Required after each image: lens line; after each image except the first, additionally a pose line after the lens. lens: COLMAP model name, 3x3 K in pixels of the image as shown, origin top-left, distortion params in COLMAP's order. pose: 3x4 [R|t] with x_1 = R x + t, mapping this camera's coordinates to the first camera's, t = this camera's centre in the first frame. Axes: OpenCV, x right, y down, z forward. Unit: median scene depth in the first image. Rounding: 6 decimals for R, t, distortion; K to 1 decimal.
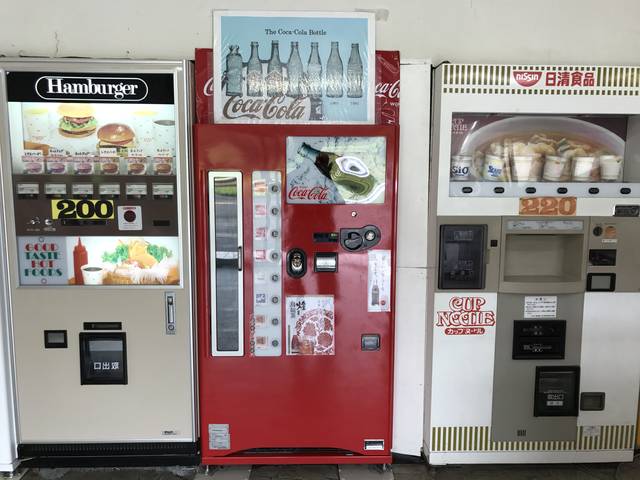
lens RADIAL K [[521.4, 0, 320.0], [0, 521.4, 240.0], [0, 0, 1]] dist [0.020321, -0.012531]
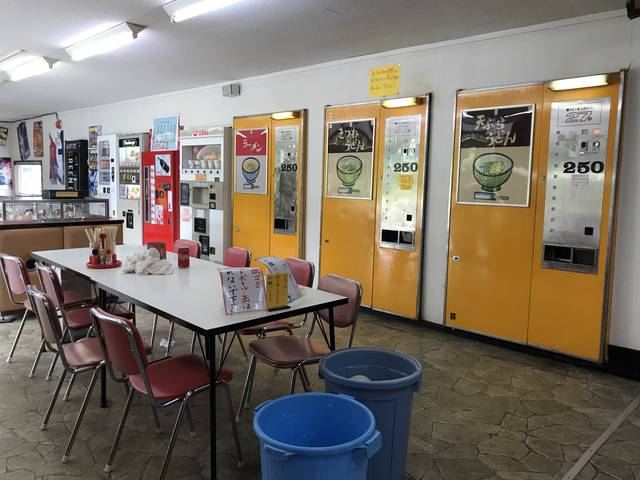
lens RADIAL K [[521.4, 0, 320.0], [0, 521.4, 240.0], [0, 0, 1]] dist [0.020321, -0.012531]
pose [[0.689391, 0.094584, -0.718188, 2.967036], [-0.115484, 0.993109, 0.019937, 0.143025], [0.715125, 0.069195, 0.695563, -0.493214]]
